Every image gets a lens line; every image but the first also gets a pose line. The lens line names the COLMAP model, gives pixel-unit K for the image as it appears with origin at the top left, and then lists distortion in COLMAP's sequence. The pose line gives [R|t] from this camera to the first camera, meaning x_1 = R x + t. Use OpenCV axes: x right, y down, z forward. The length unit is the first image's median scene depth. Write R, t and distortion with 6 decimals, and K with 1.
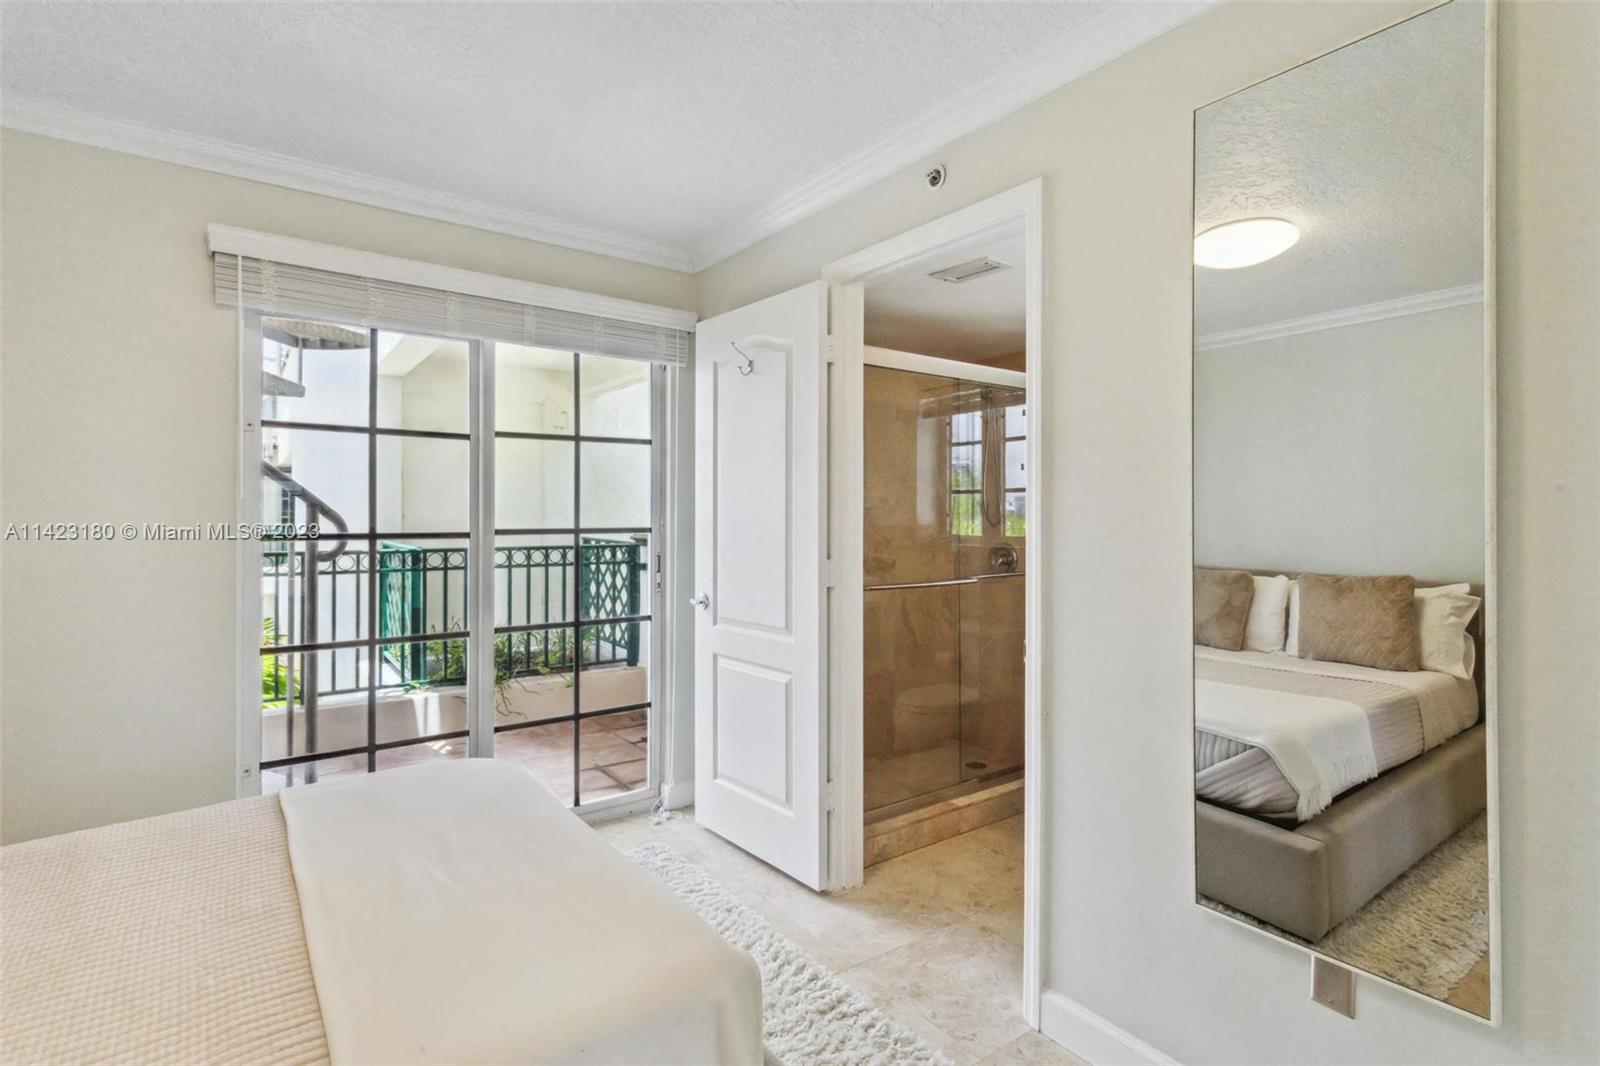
lens RADIAL K [[781.2, 0, 793.0], [0, 781.2, 522.2], [0, 0, 1]] dist [0.000464, 0.000546]
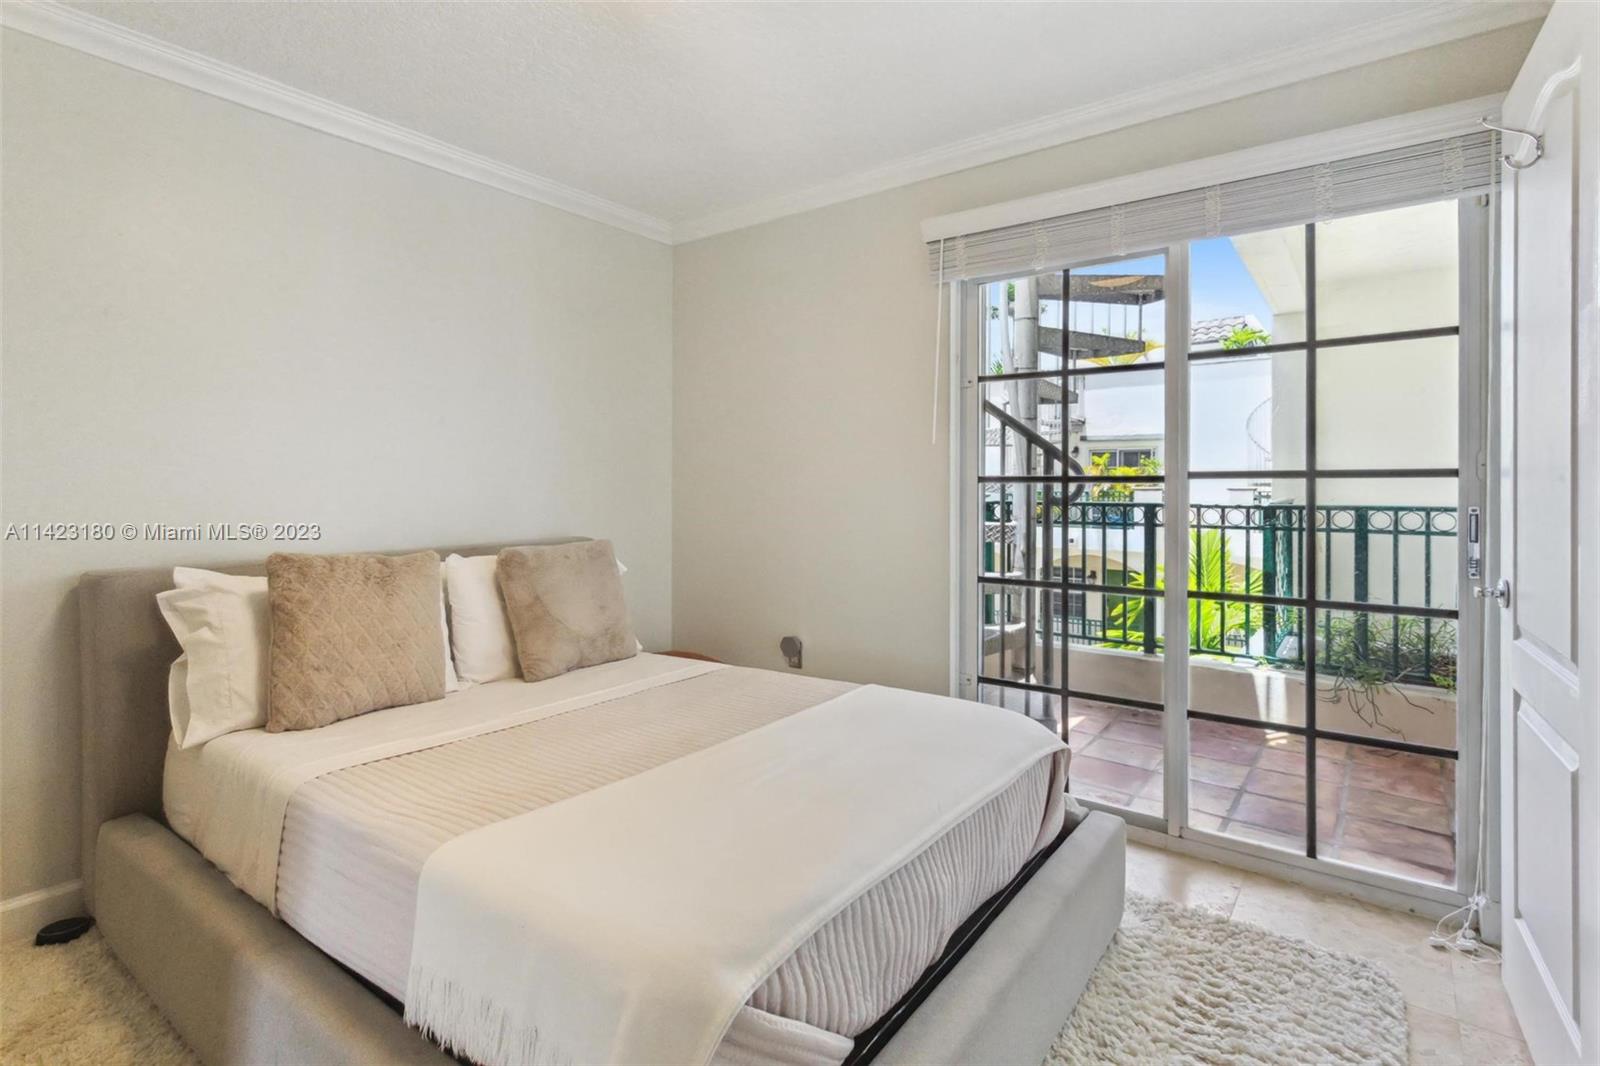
lens RADIAL K [[806.1, 0, 799.9], [0, 806.1, 484.1], [0, 0, 1]] dist [0.000306, 0.000321]
pose [[0.287703, -0.001346, -0.957719, 0.292530], [0.000189, 0.999999, -0.001348, 0.021457], [0.957720, 0.000207, 0.287703, 0.336359]]
